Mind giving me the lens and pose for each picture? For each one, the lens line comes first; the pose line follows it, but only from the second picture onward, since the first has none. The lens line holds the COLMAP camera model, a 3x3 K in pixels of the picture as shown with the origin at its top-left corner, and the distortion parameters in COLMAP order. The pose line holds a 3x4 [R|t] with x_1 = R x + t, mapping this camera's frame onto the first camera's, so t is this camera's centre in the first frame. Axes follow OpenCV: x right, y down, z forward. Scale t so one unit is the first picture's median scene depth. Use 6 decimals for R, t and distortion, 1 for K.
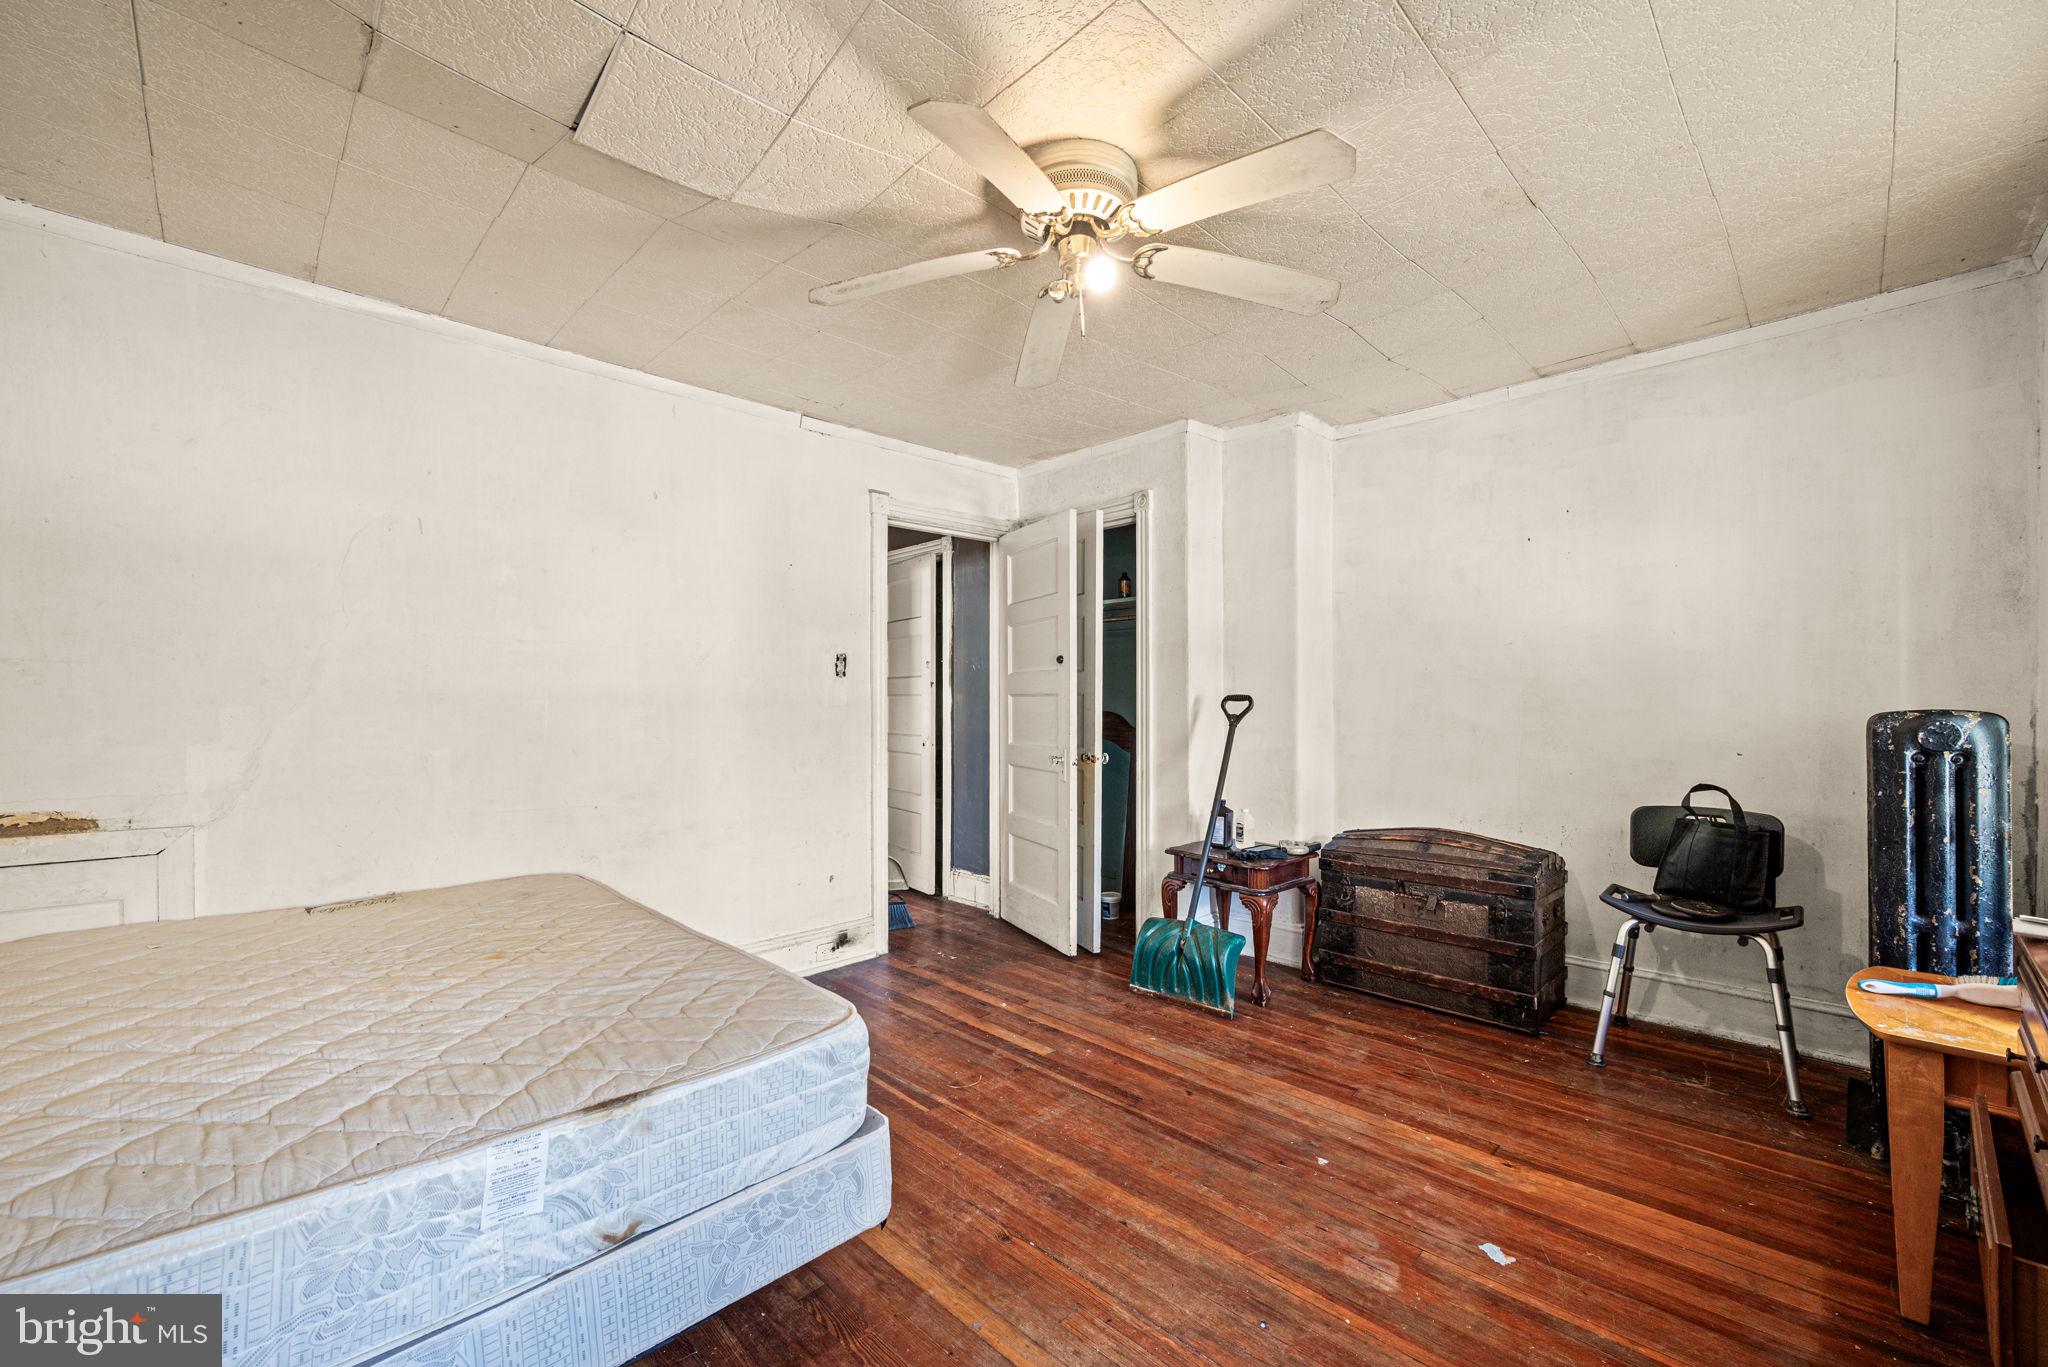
lens RADIAL K [[814.7, 0, 1023.7], [0, 814.7, 690.6], [0, 0, 1]] dist [-0.001612, -0.000114]
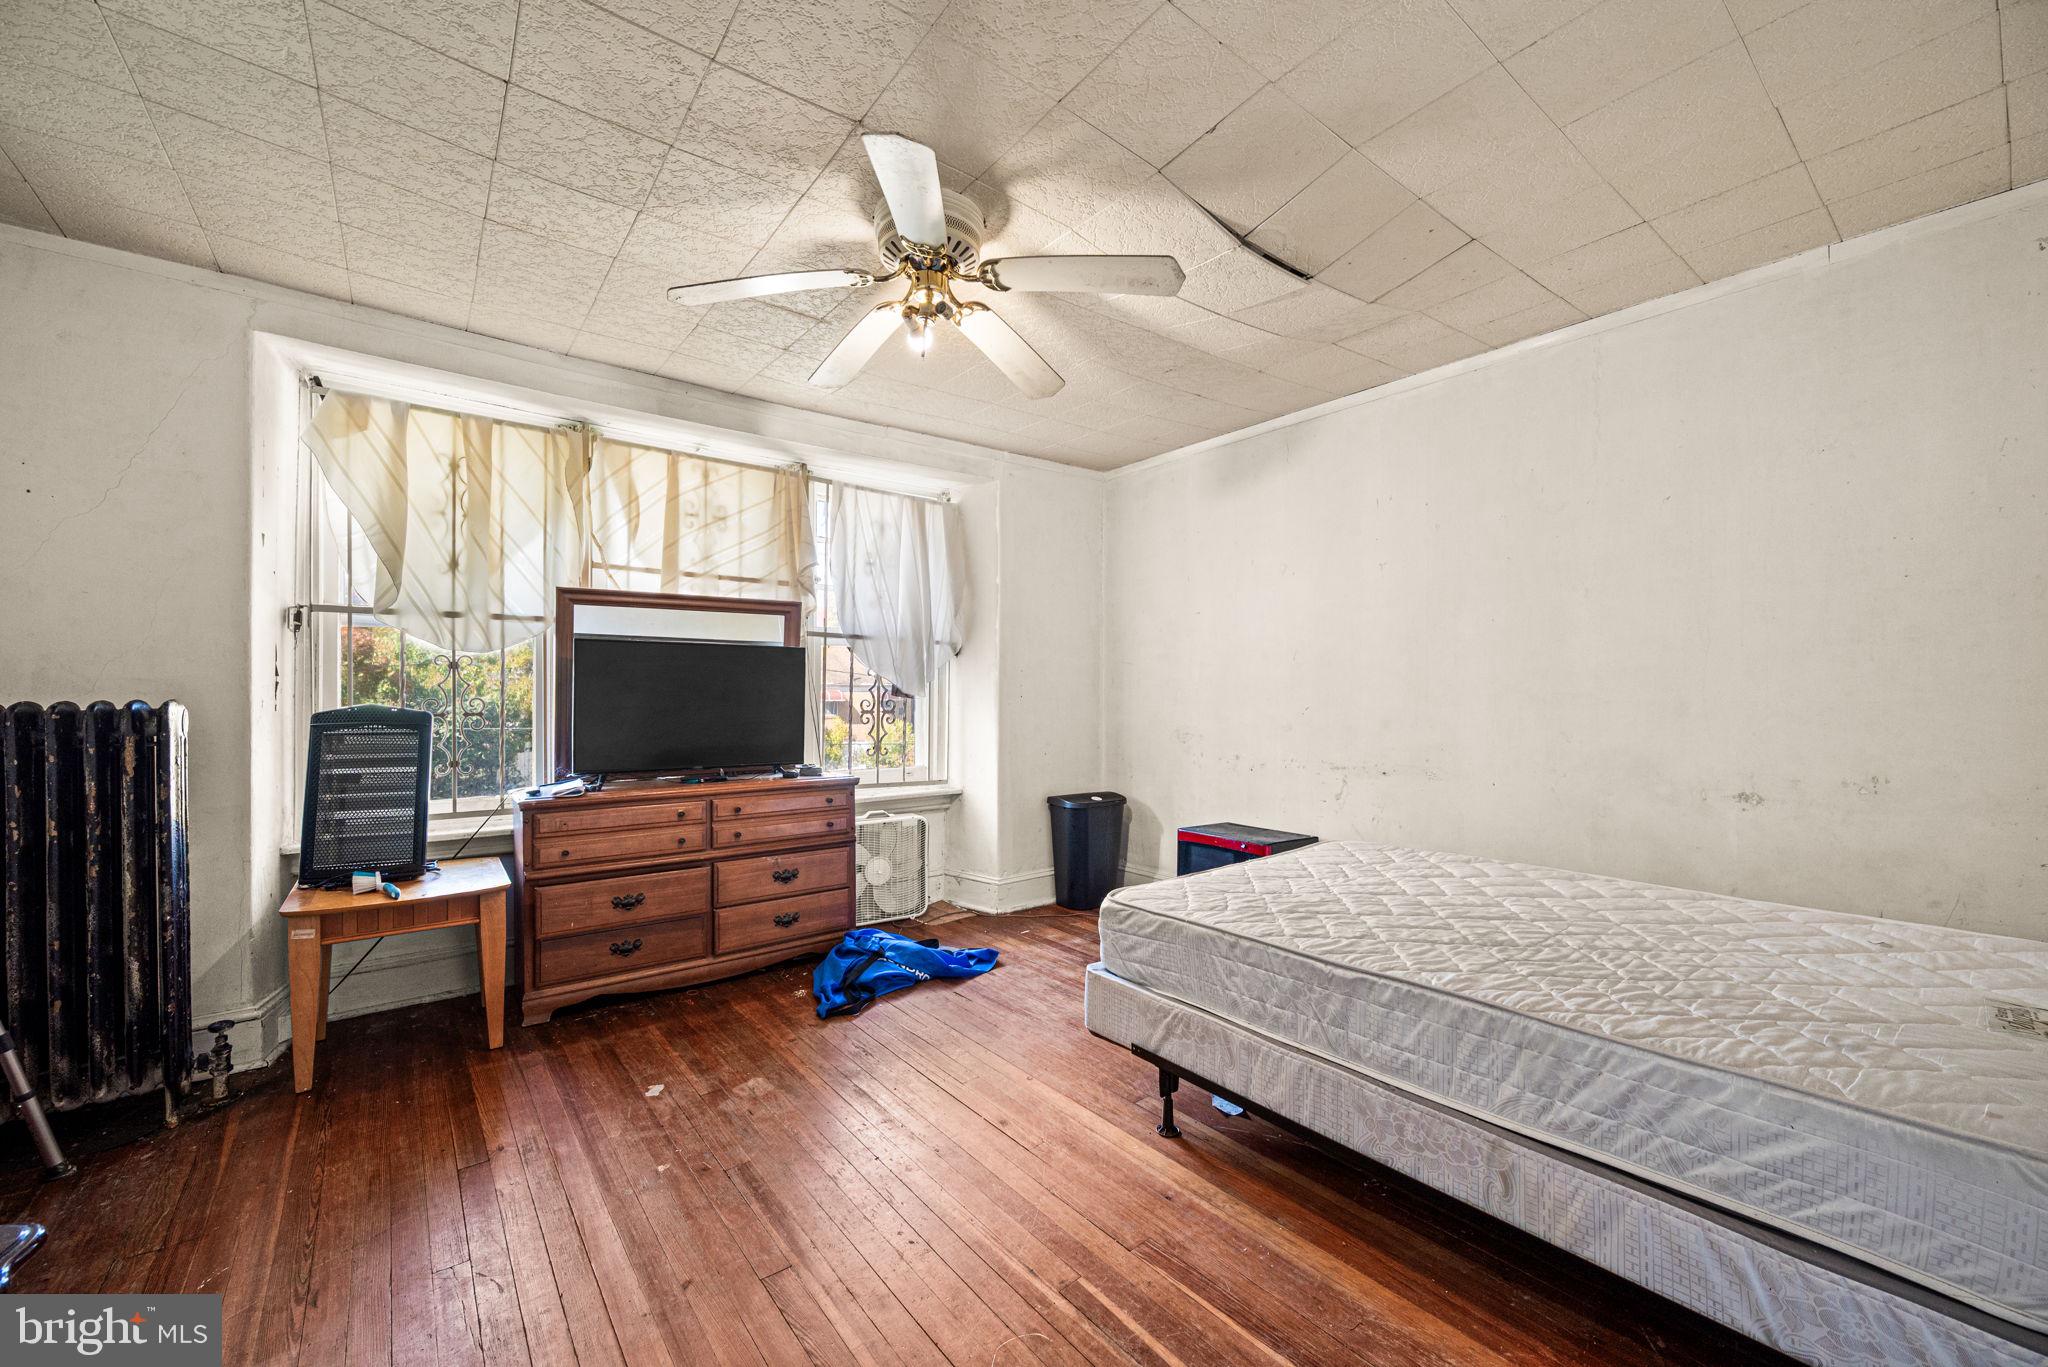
lens RADIAL K [[814.7, 0, 1024.9], [0, 814.7, 688.7], [0, 0, 1]] dist [-0.001612, -0.000114]
pose [[-0.994113, 0.002128, 0.108326, -0.194620], [0.000815, 0.999926, -0.012163, 0.028923], [-0.108344, -0.012003, -0.994041, 2.330811]]
